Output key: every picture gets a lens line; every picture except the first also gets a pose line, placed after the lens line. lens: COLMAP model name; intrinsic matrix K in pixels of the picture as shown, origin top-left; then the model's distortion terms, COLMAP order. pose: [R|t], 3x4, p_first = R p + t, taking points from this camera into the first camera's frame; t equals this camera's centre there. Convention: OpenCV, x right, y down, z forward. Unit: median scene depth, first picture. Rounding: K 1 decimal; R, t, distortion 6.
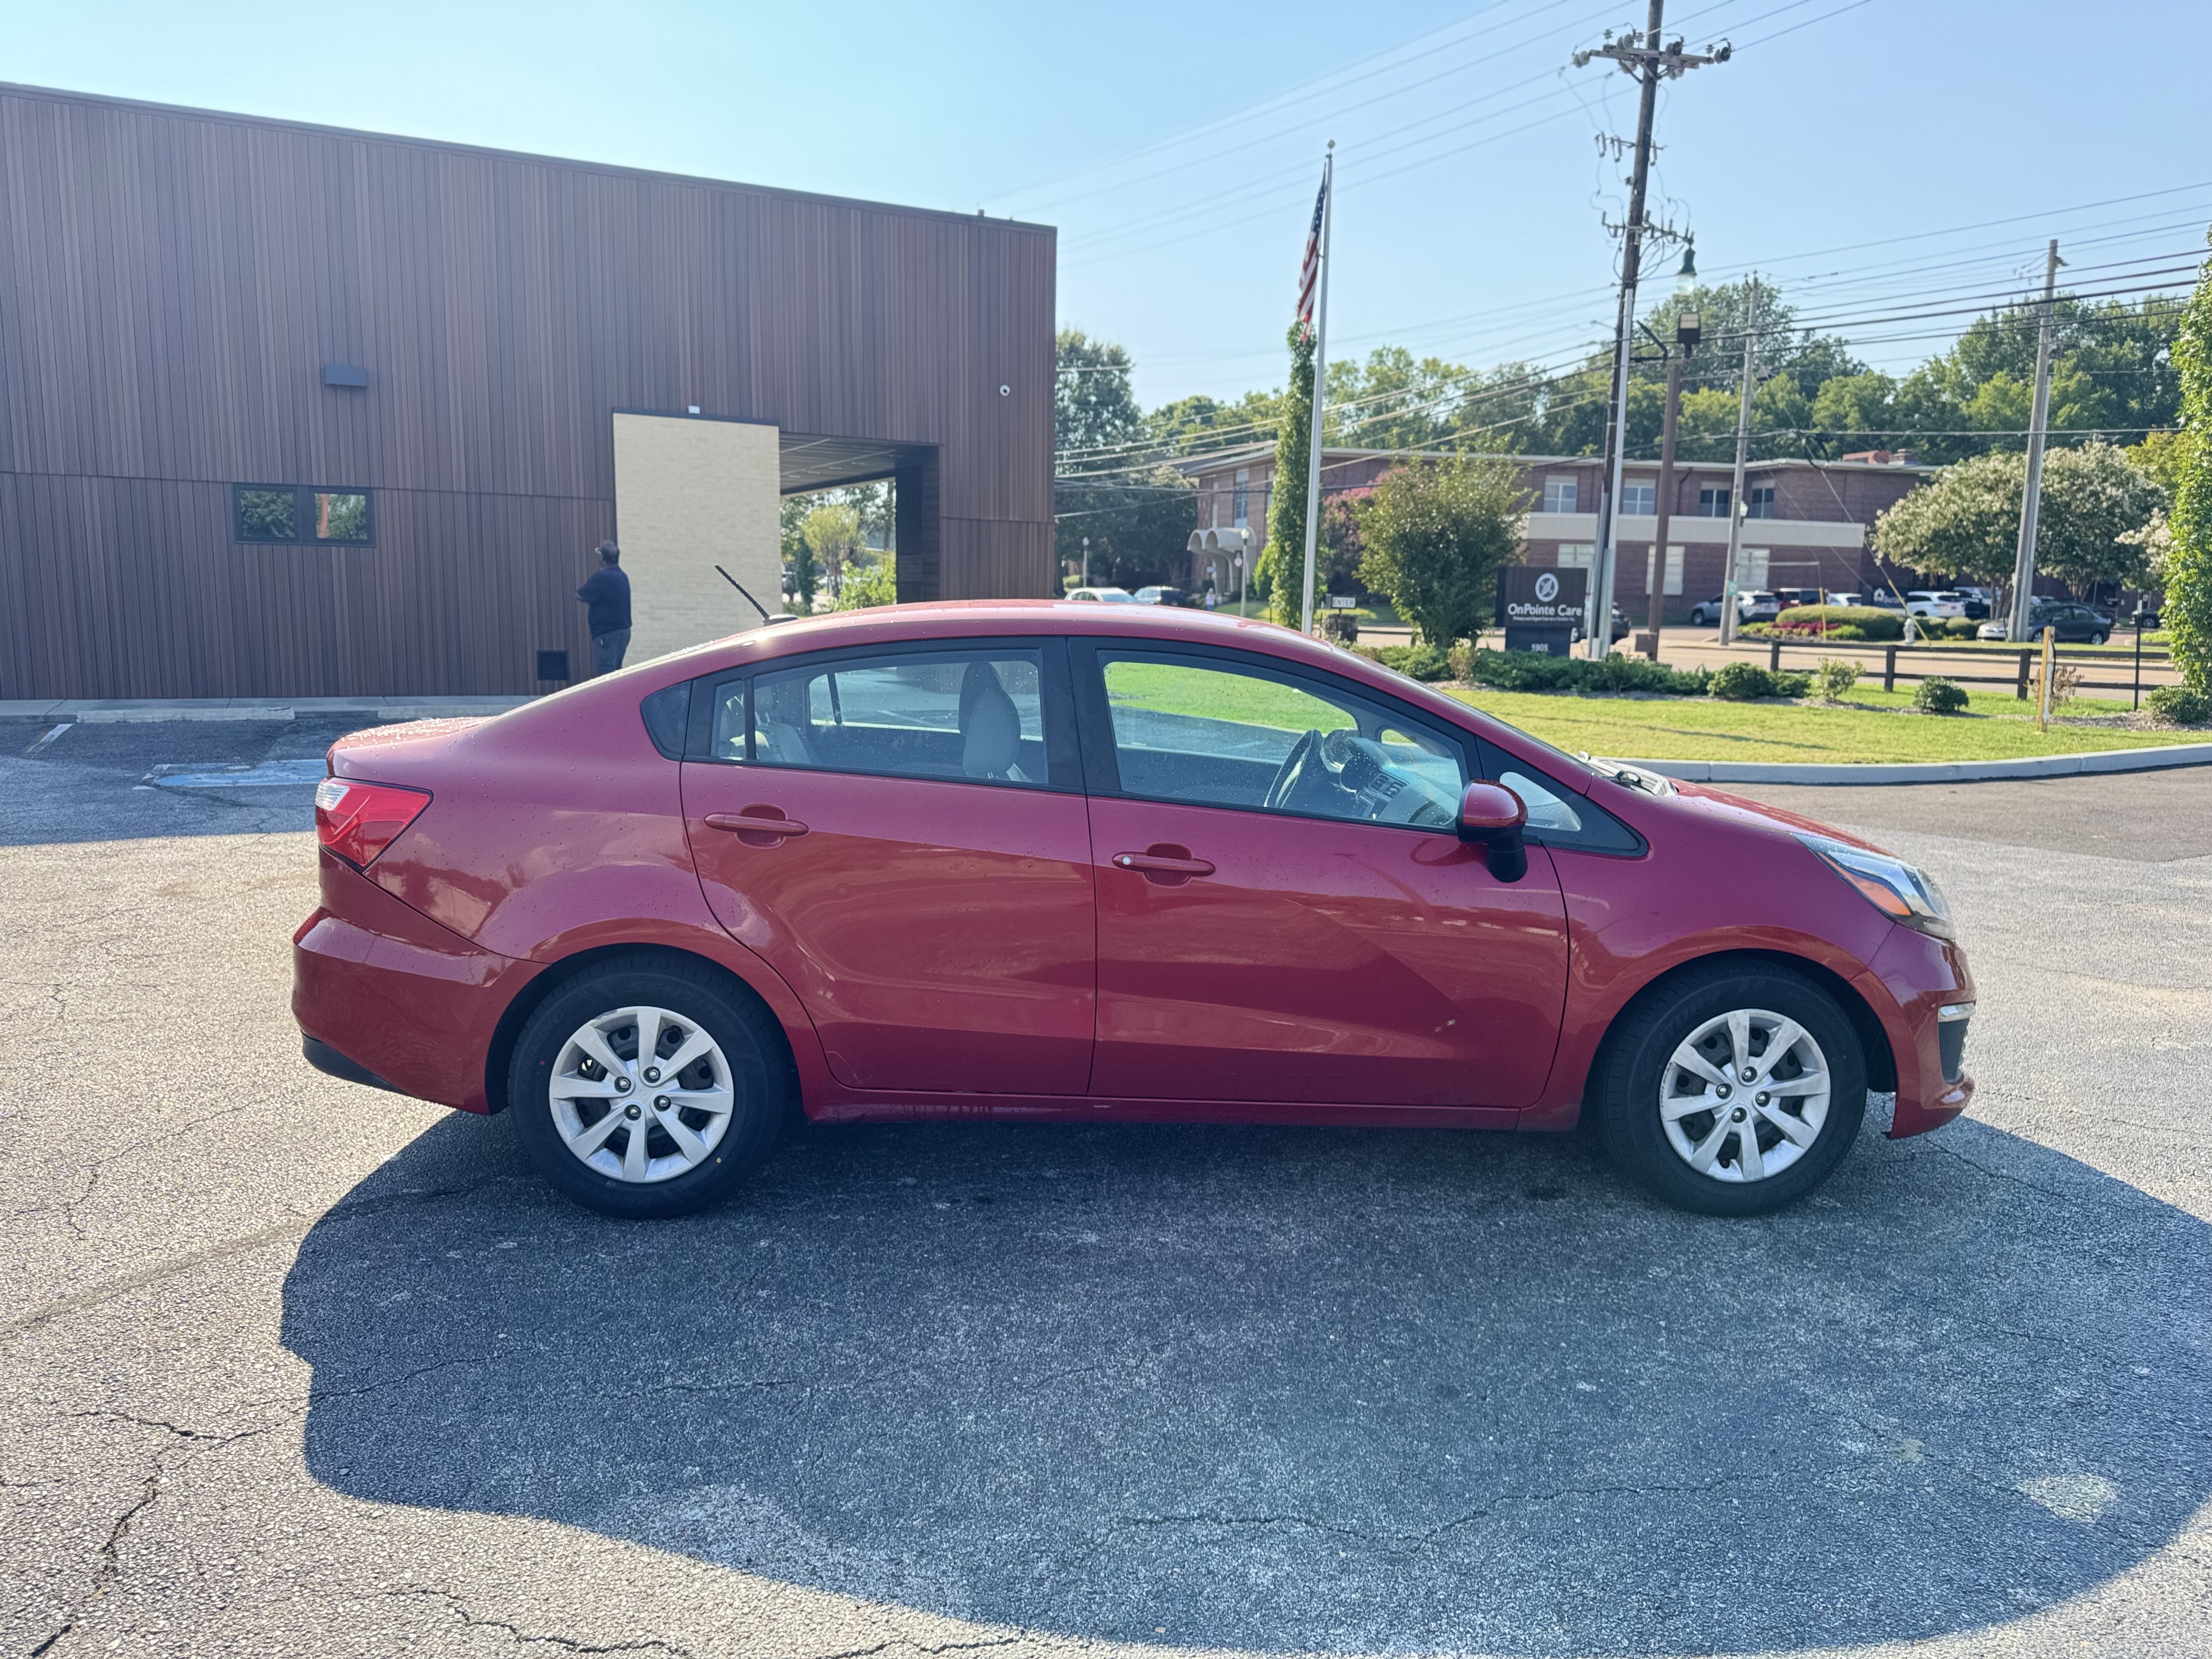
lens RADIAL K [[1562.6, 0, 1106.0], [0, 1562.6, 829.5], [0, 0, 1]] dist [0.048032, -0.064024]
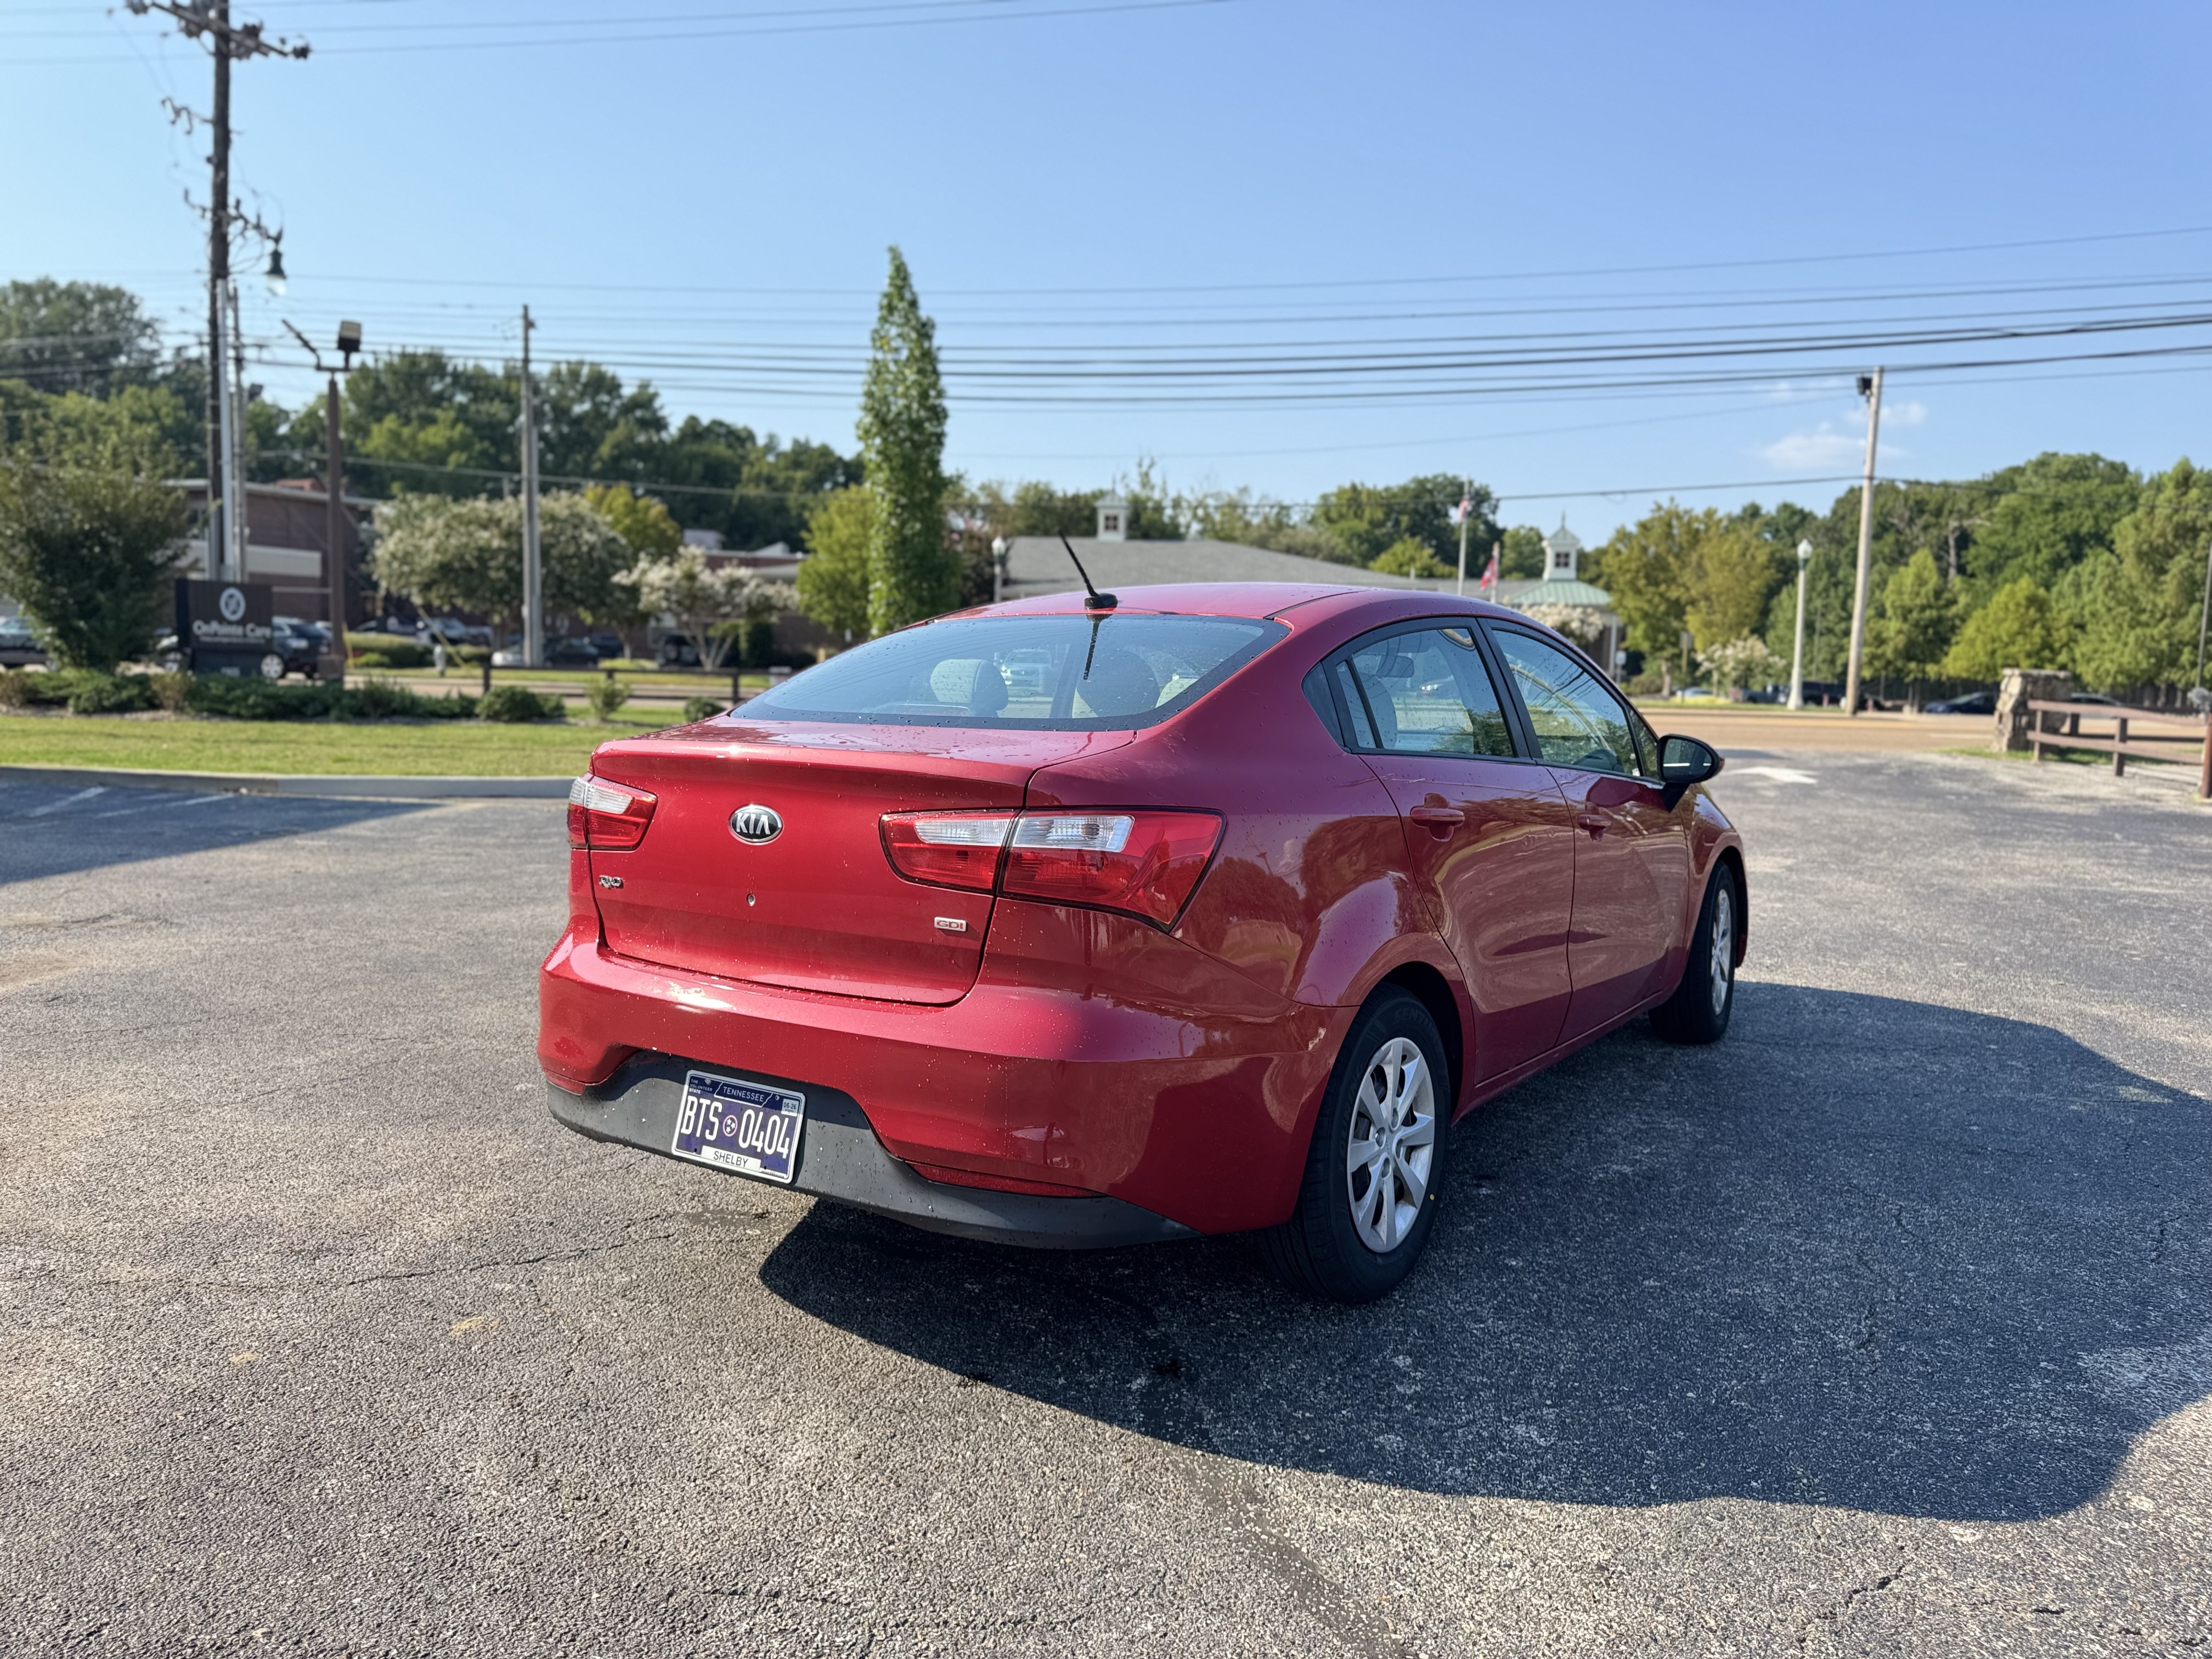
lens RADIAL K [[1562.6, 0, 1106.0], [0, 1562.6, 829.5], [0, 0, 1]] dist [0.048032, -0.064024]
pose [[0.579651, -0.089606, 0.809924, -0.135027], [0.105824, 0.993796, 0.034211, -0.005802], [-0.807964, 0.065879, 0.585537, 0.078844]]
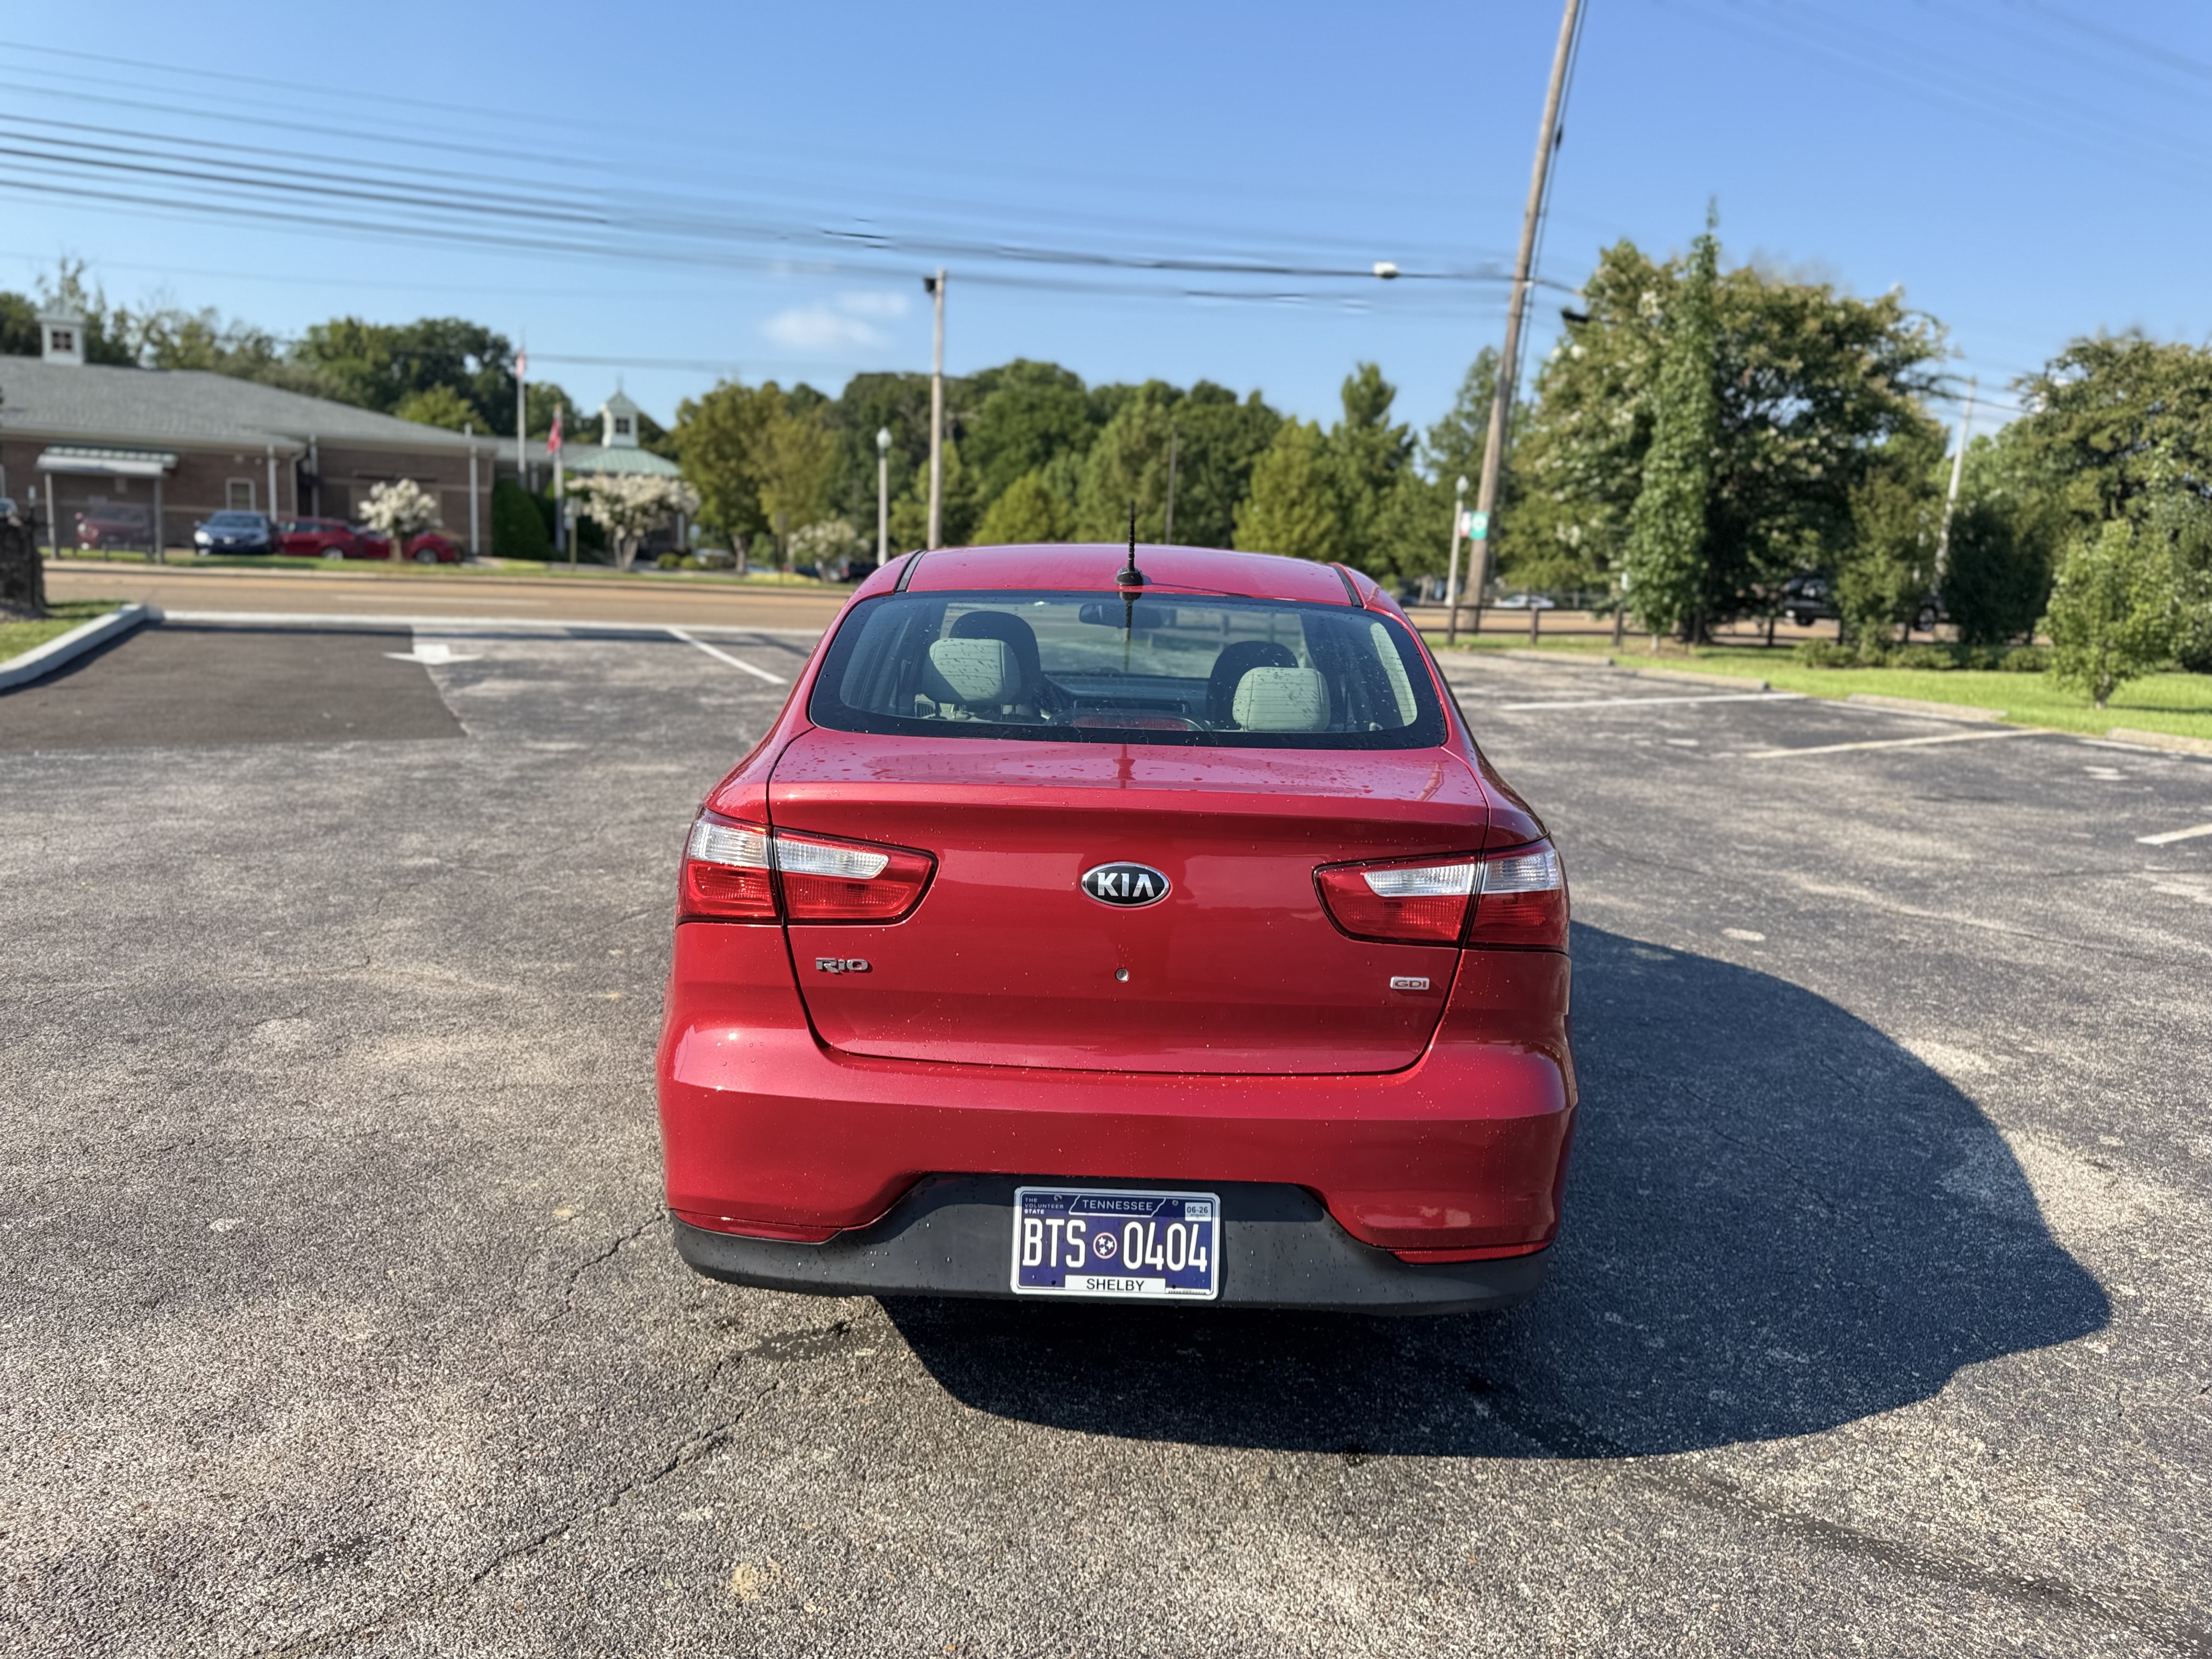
lens RADIAL K [[1562.6, 0, 1106.0], [0, 1562.6, 829.5], [0, 0, 1]] dist [0.048032, -0.064024]
pose [[0.018030, -0.182155, 0.983104, -0.147330], [0.097766, 0.978874, 0.179578, -0.022529], [-0.995046, 0.092877, 0.035458, 0.151865]]
